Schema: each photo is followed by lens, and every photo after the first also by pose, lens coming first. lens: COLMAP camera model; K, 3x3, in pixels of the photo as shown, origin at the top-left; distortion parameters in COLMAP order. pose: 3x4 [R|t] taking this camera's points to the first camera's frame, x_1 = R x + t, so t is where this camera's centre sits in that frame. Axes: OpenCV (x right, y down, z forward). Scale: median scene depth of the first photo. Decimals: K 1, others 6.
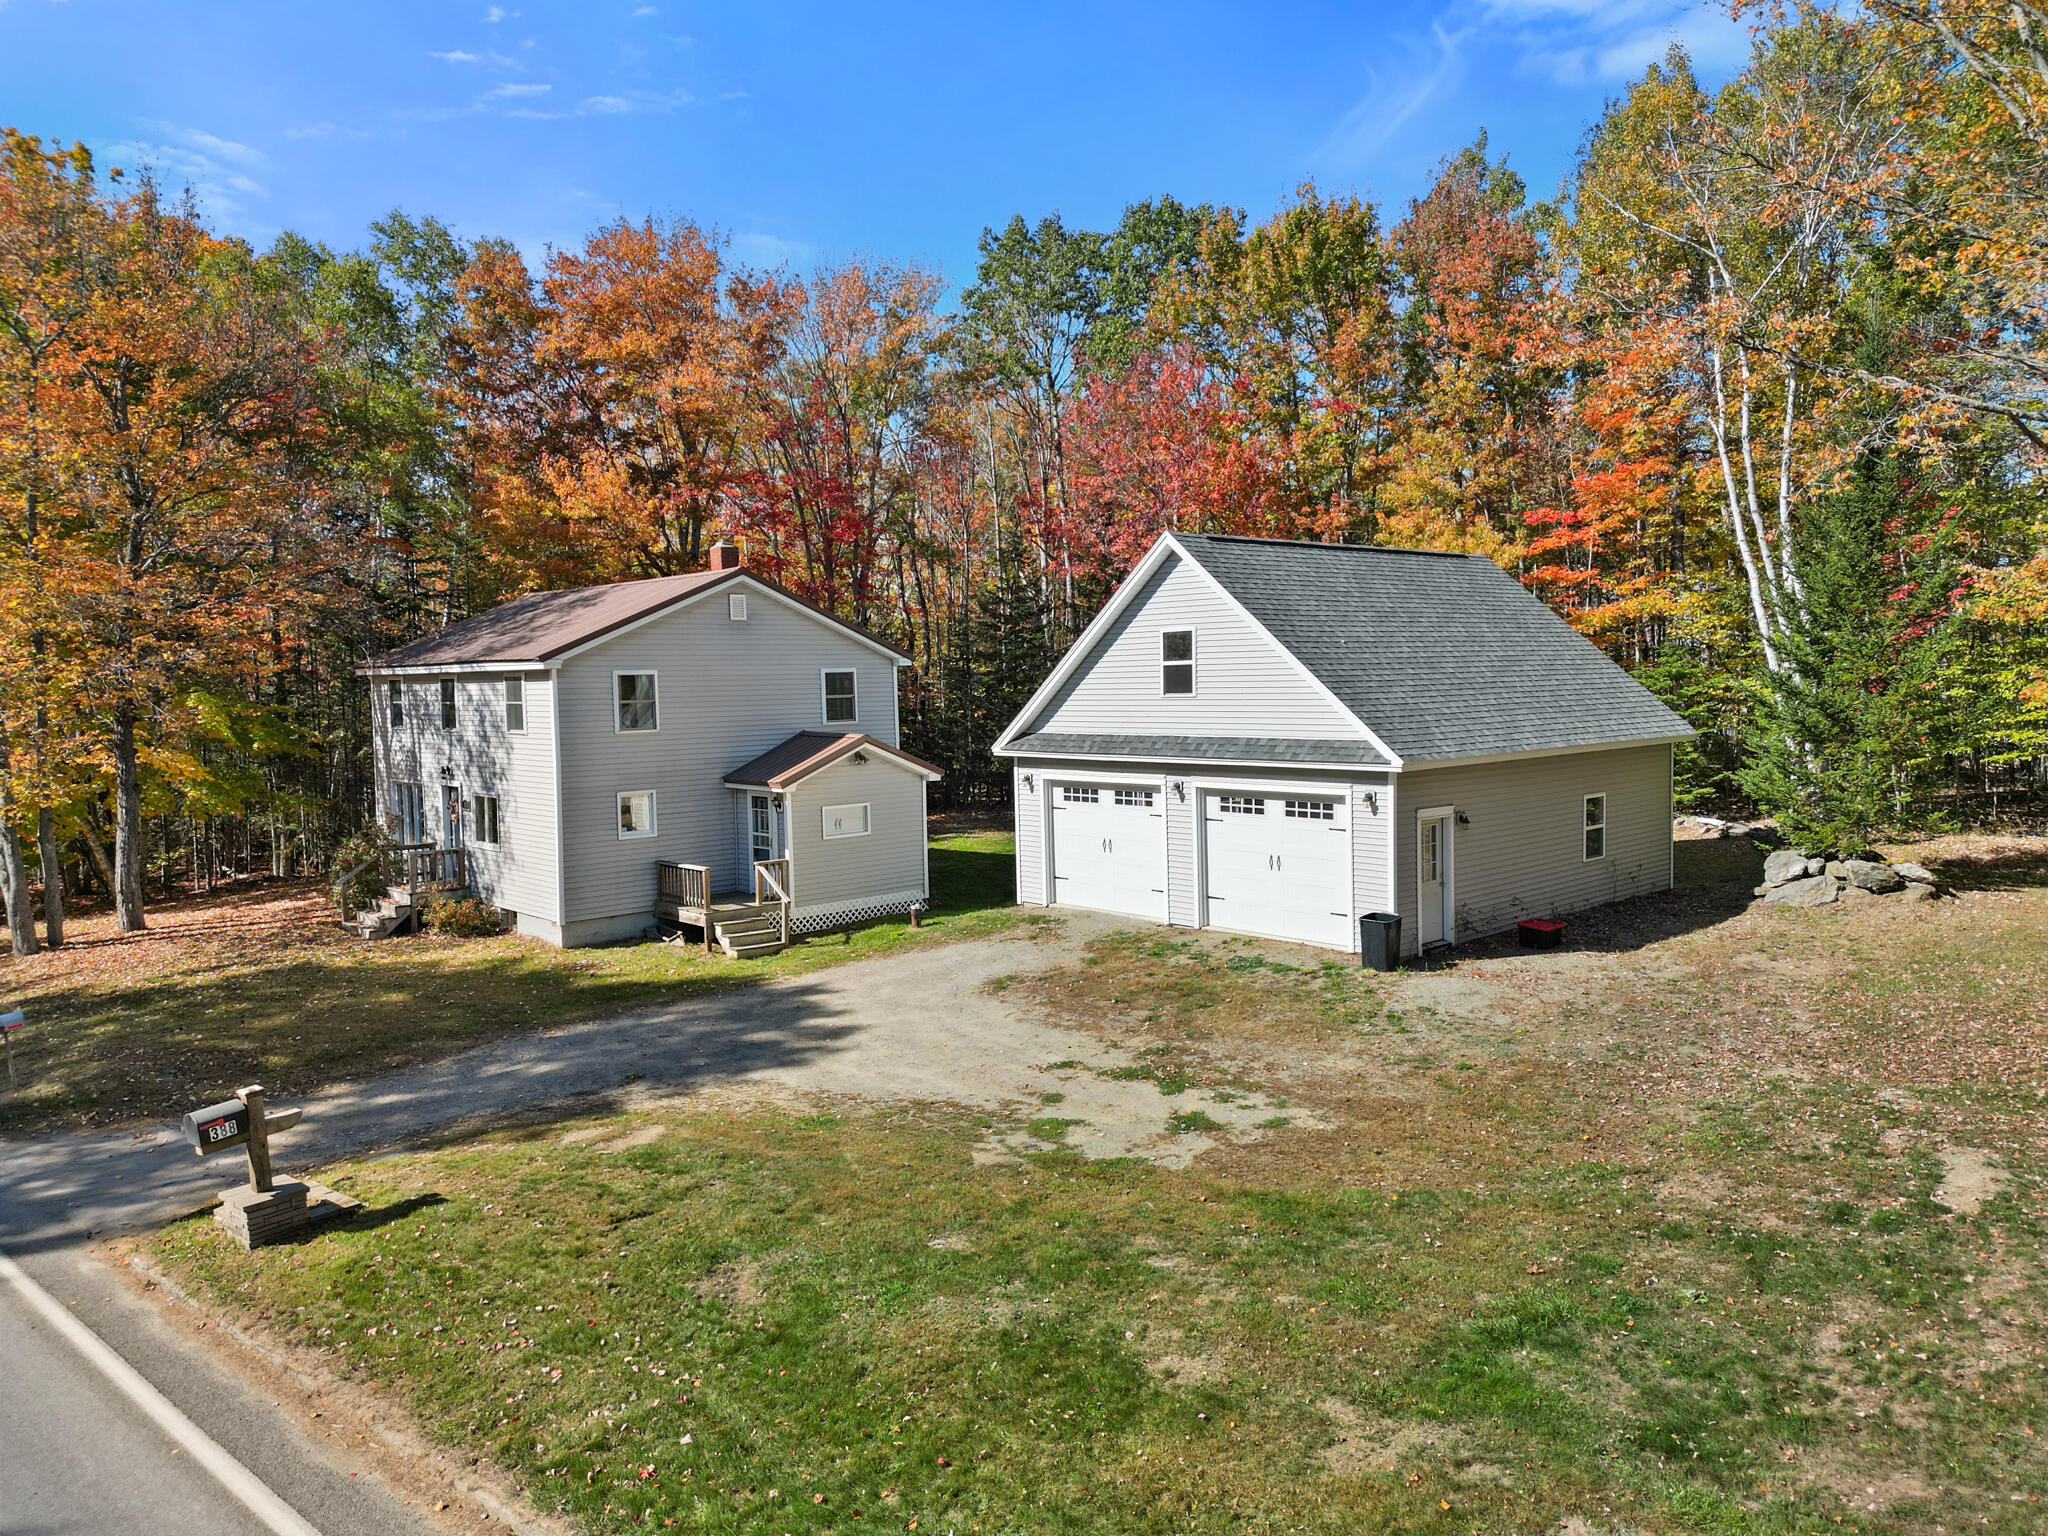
lens RADIAL K [[1445.4, 0, 1023.1], [0, 1445.4, 753.9], [0, 0, 1]] dist [0.076907, -0.071245]
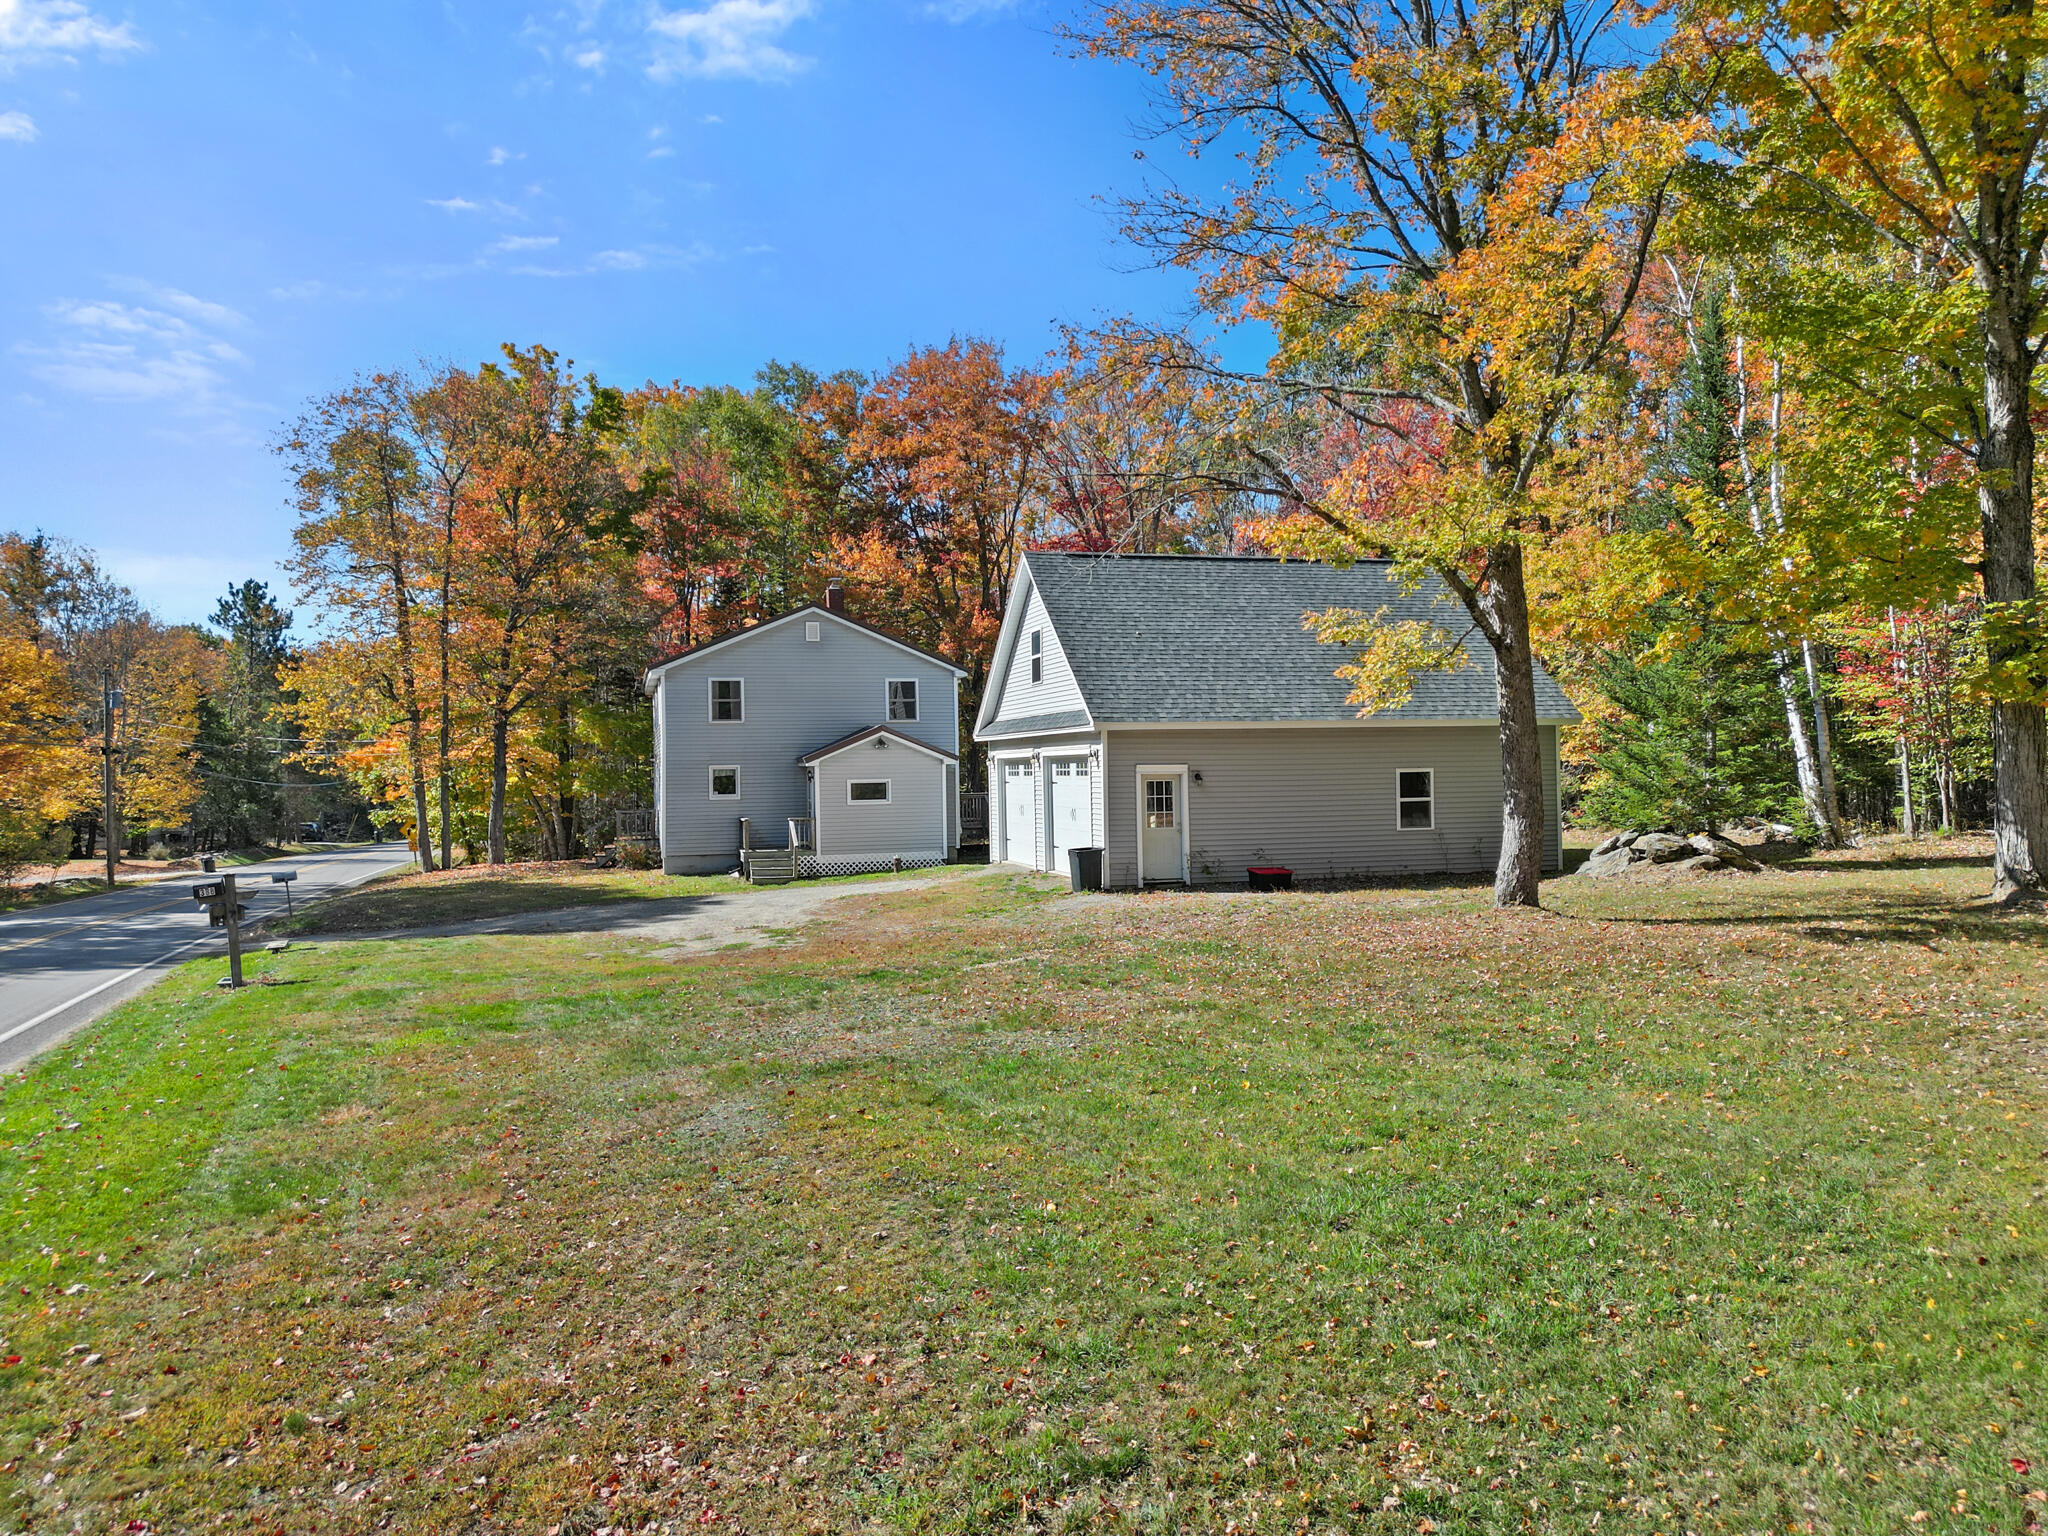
lens RADIAL K [[1445.4, 0, 1029.9], [0, 1445.4, 777.6], [0, 0, 1]] dist [0.076907, -0.071245]
pose [[0.890194, 0.007013, -0.455528, 0.625613], [-0.025037, 0.999123, -0.033548, 0.077550], [0.454893, 0.041269, 0.889589, -0.087249]]
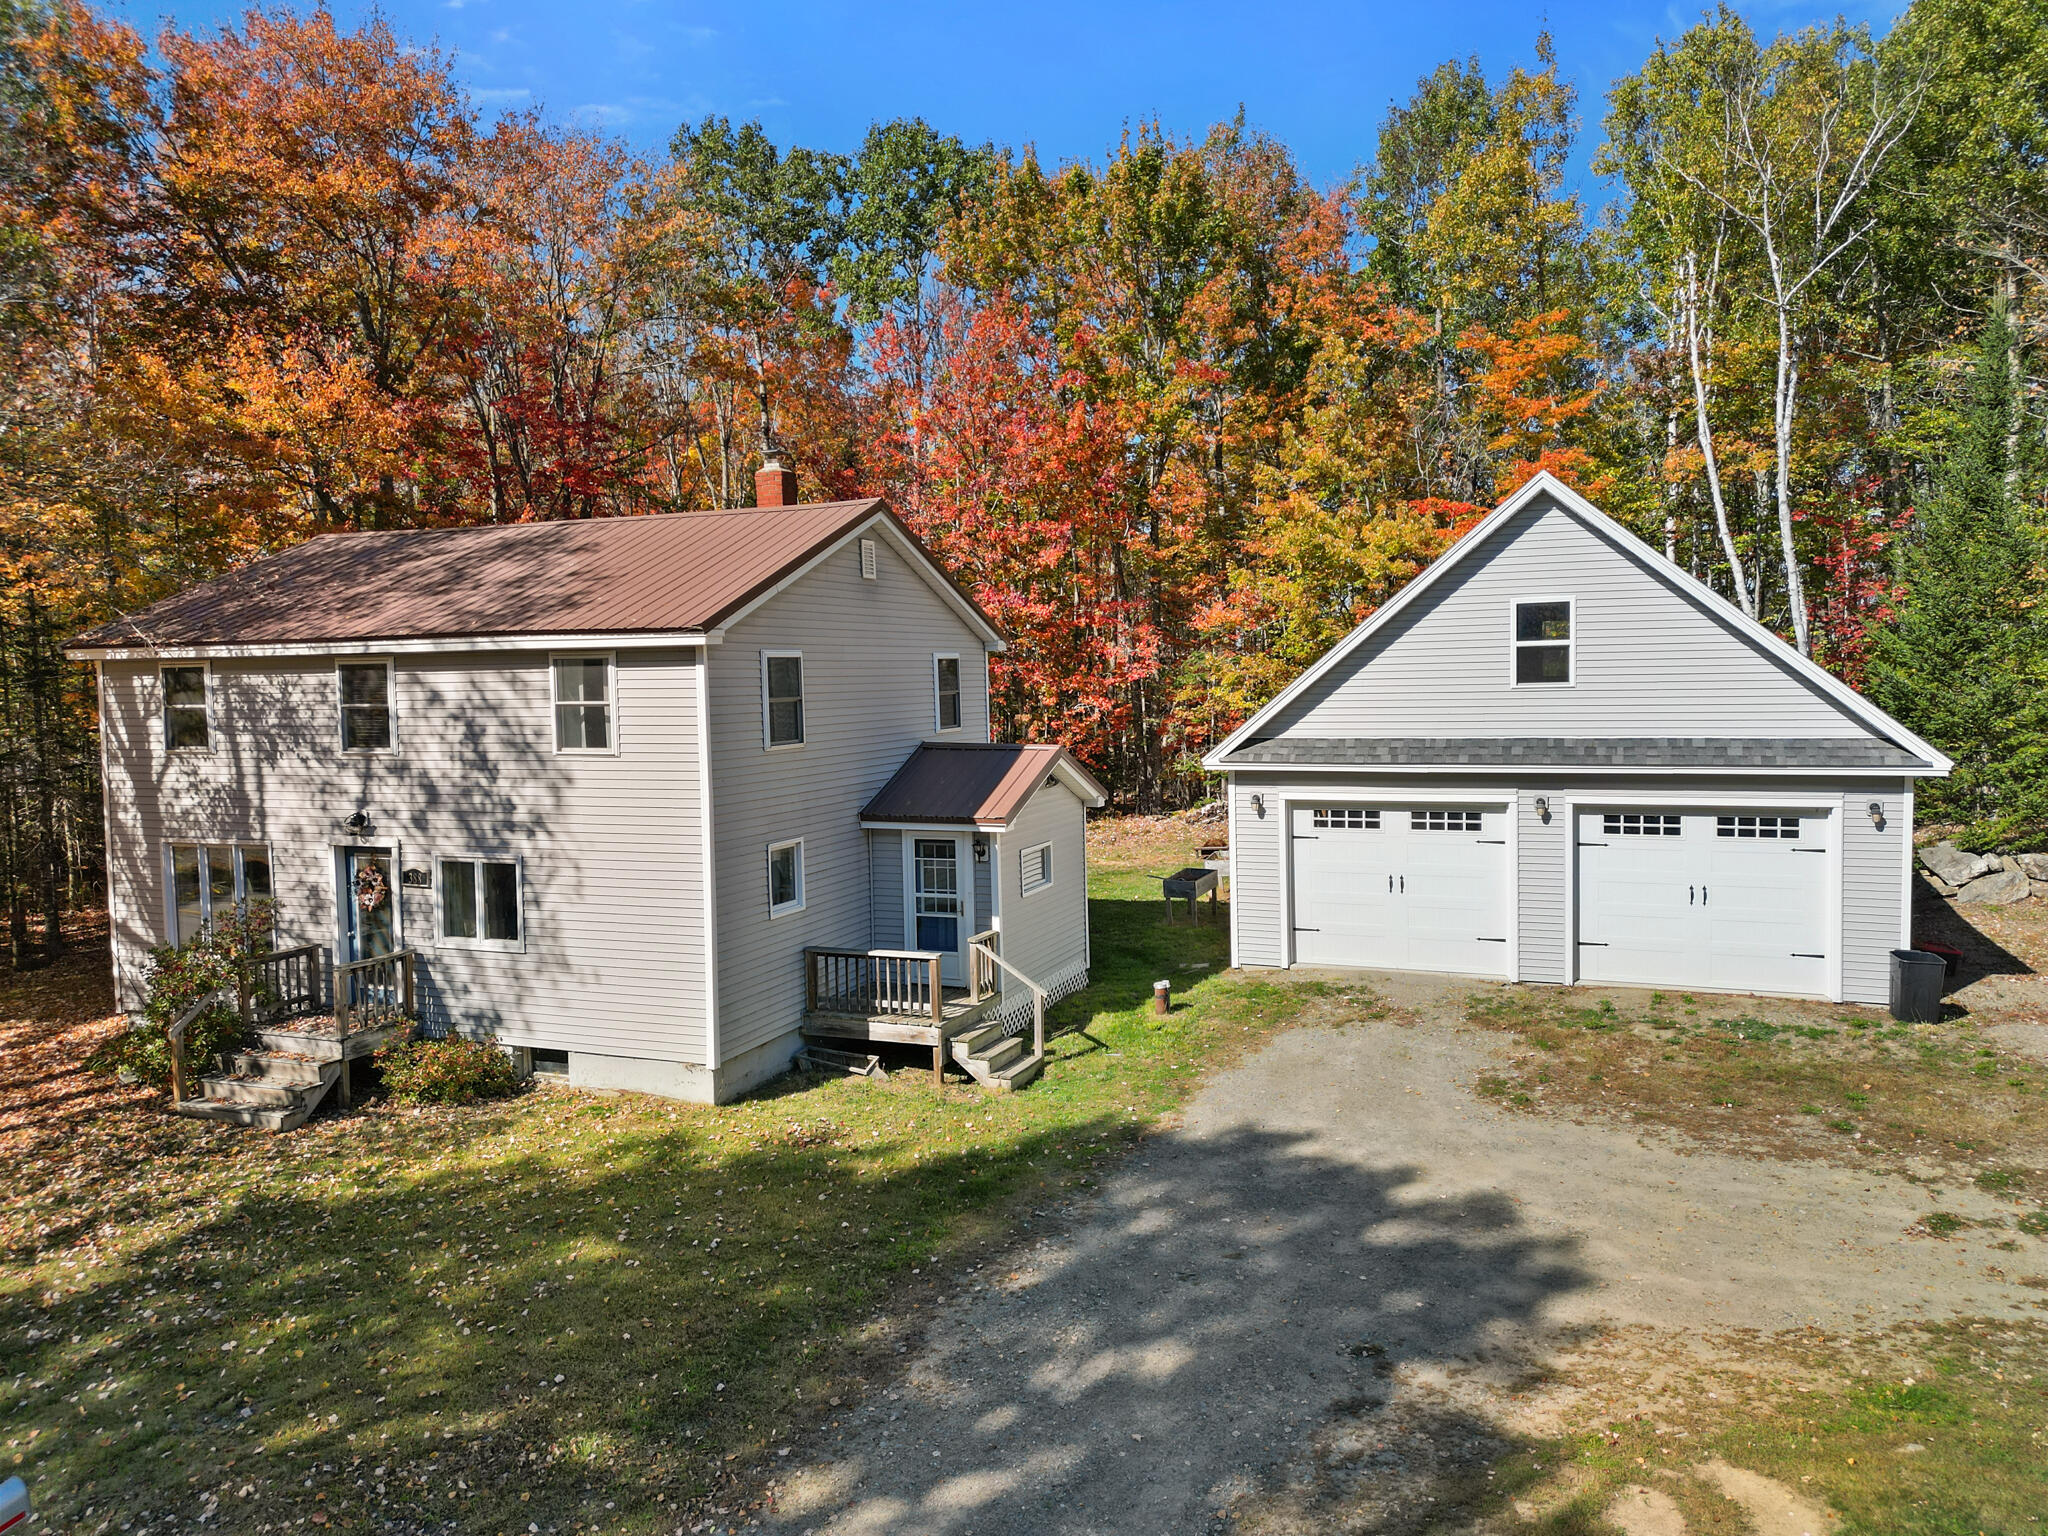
lens RADIAL K [[1445.4, 0, 1025.3], [0, 1445.4, 760.7], [0, 0, 1]] dist [0.076907, -0.071245]
pose [[0.901998, -0.023021, 0.431127, -0.452124], [0.024366, 0.999700, 0.002403, -0.008442], [-0.431053, 0.008337, 0.902288, 0.393082]]
